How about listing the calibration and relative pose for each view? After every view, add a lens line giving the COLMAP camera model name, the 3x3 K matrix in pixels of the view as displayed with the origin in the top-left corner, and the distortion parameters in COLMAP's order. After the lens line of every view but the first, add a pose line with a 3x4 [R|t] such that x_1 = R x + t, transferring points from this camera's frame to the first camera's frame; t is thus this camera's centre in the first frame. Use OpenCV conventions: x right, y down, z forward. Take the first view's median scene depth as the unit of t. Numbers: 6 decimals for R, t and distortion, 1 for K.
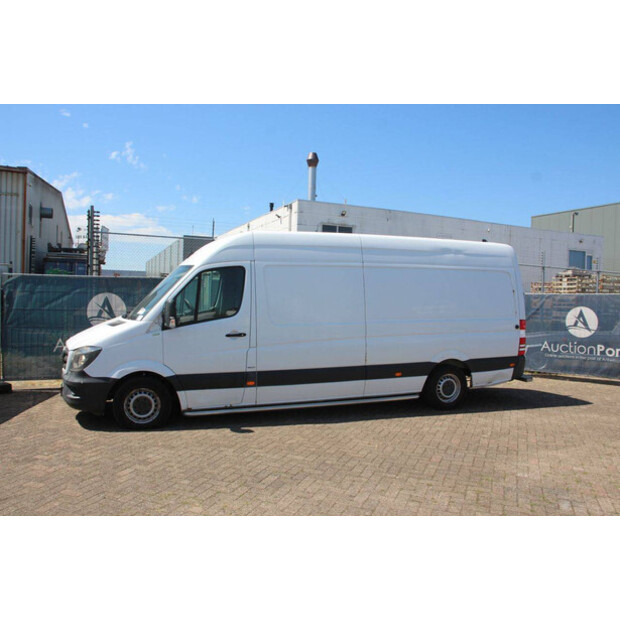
lens RADIAL K [[508.9, 0, 310.0], [0, 508.9, 310.0], [0, 0, 1]] dist [-0.182355, 0.177063]
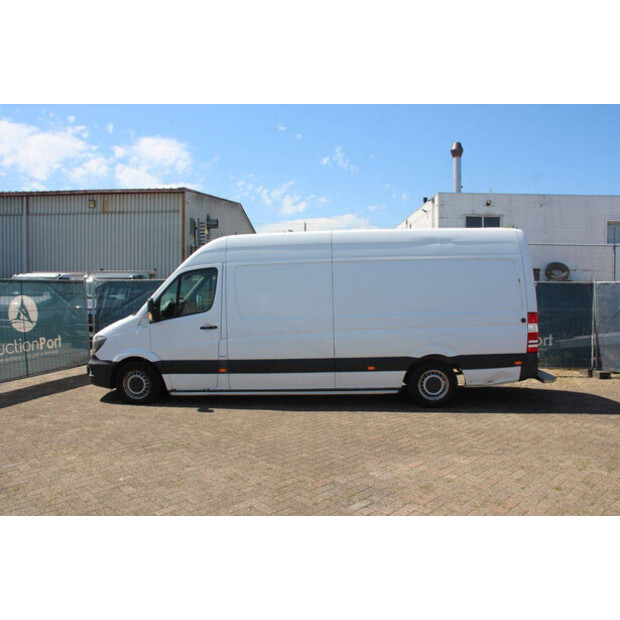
lens RADIAL K [[508.9, 0, 310.0], [0, 508.9, 310.0], [0, 0, 1]] dist [-0.182355, 0.177063]
pose [[0.916133, -0.011515, -0.400708, 0.460361], [0.014176, 0.999893, 0.003678, 0.007055], [0.400623, -0.009050, 0.916198, 0.034190]]
